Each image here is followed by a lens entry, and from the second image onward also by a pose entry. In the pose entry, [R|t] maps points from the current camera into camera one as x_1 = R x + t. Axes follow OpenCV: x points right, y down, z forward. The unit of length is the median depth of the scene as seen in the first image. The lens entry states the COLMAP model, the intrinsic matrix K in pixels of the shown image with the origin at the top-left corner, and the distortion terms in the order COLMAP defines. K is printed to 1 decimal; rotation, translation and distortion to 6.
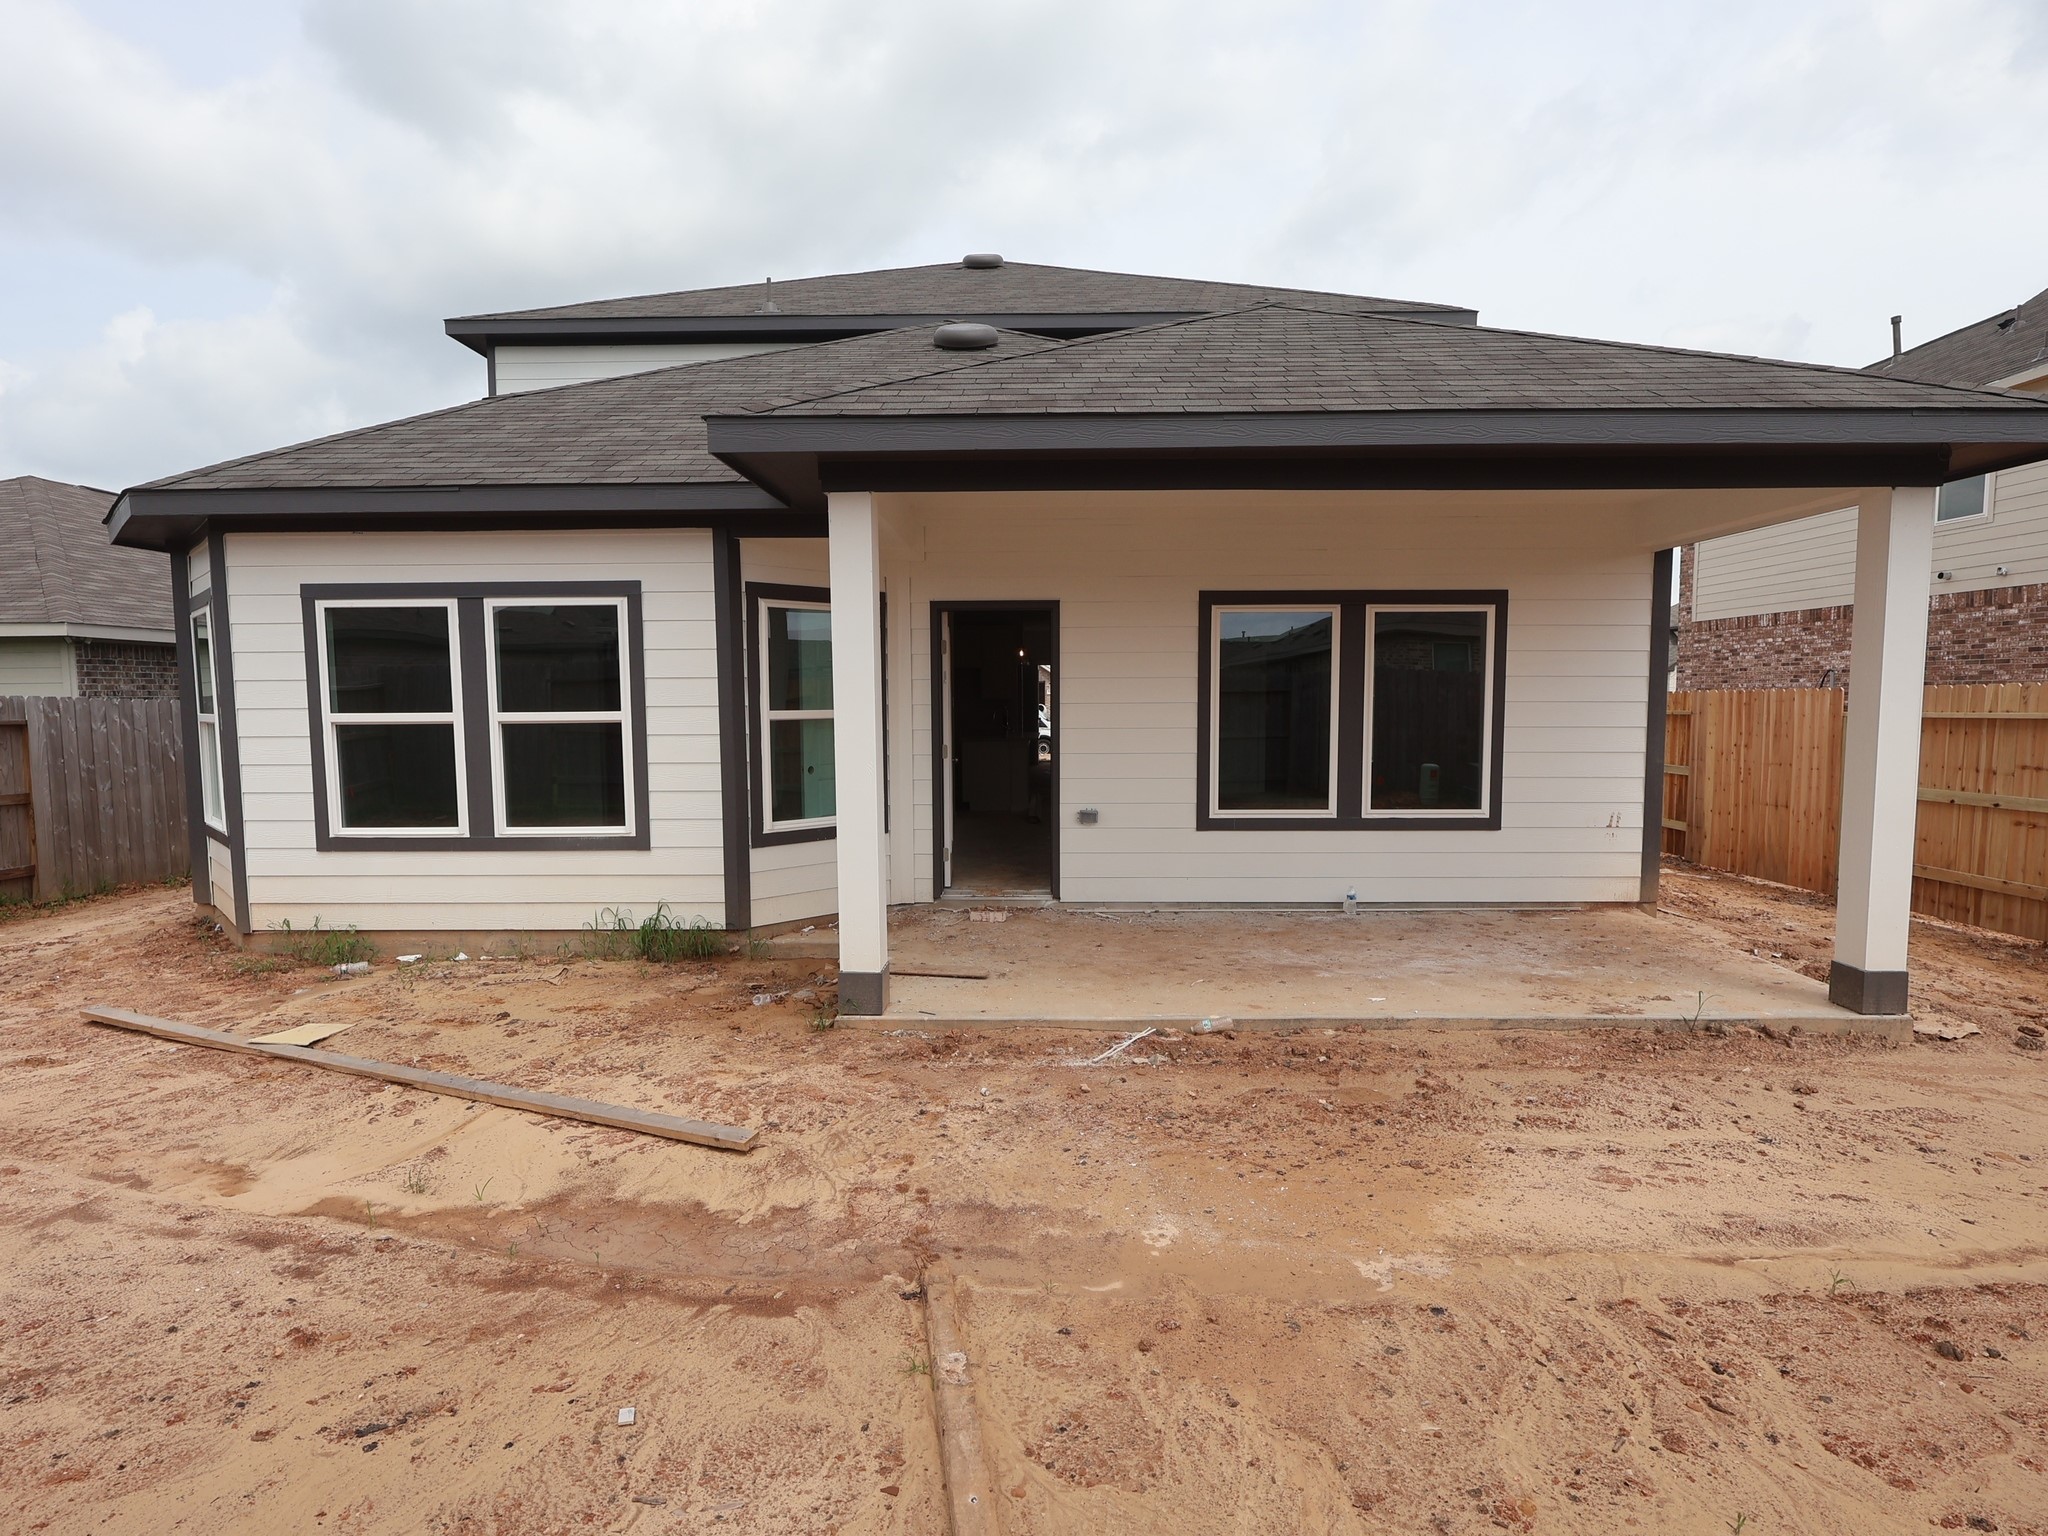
lens RADIAL K [[1073.1, 0, 1033.9], [0, 1073.1, 771.8], [0, 0, 1]] dist [-0.004990, 0.000134]
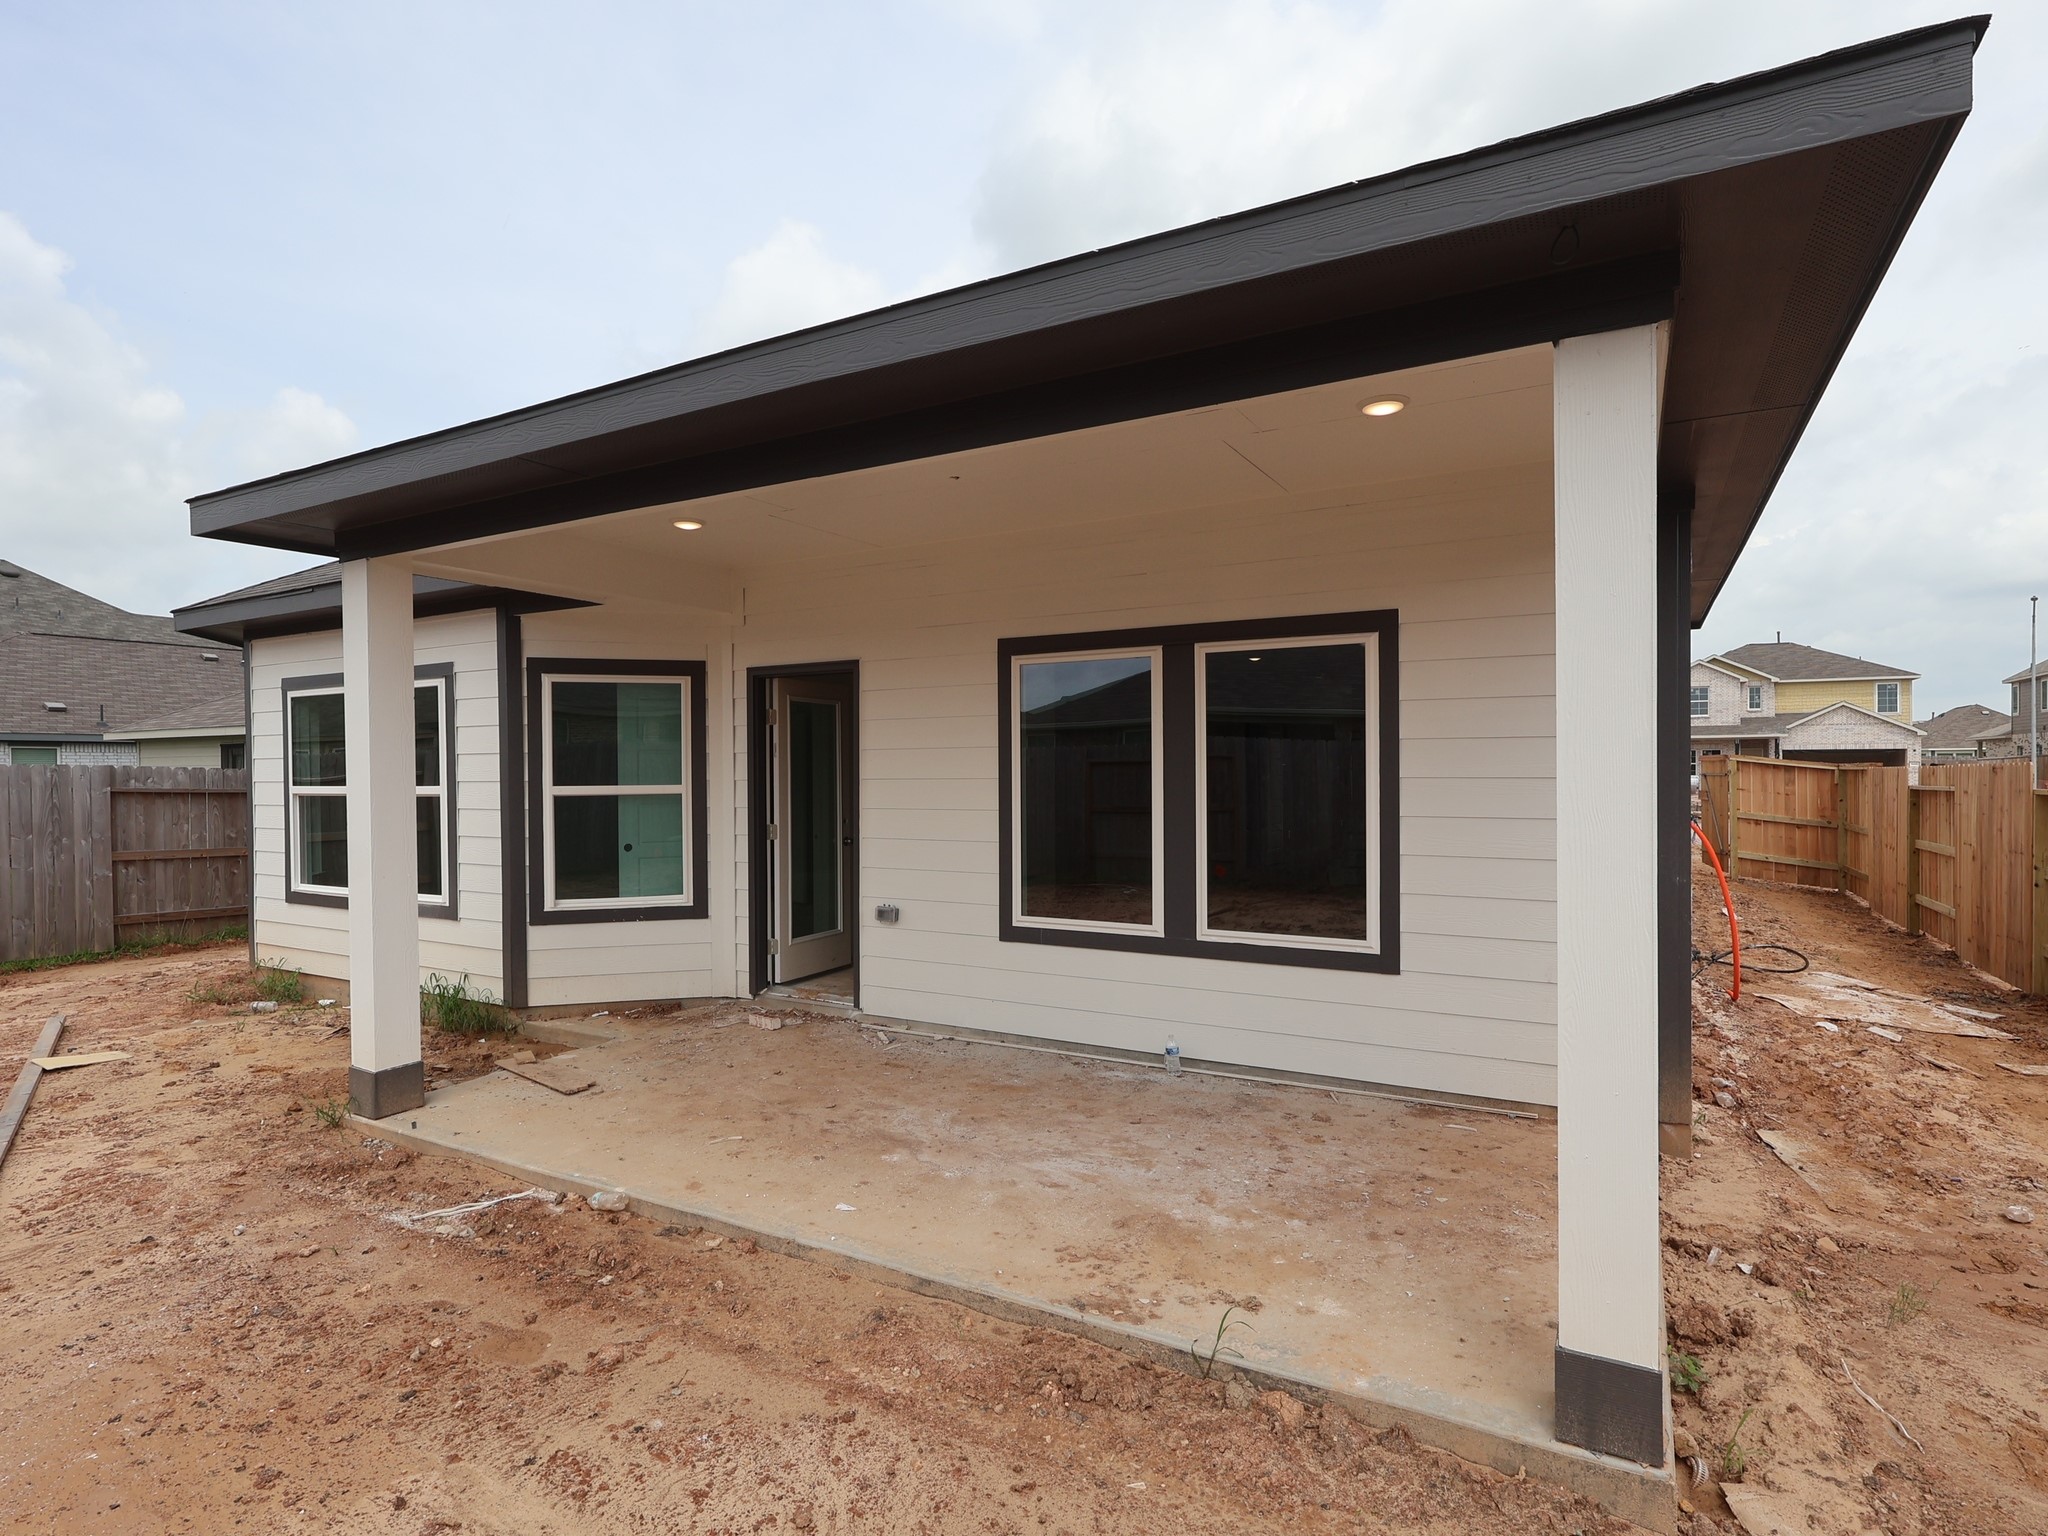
lens RADIAL K [[1073.1, 0, 1023.7], [0, 1073.1, 777.9], [0, 0, 1]] dist [-0.004990, 0.000134]
pose [[0.876715, 0.002069, -0.481006, 0.611122], [-0.030324, 0.998239, -0.050977, -0.027782], [0.480054, 0.059278, 0.875234, 0.347566]]
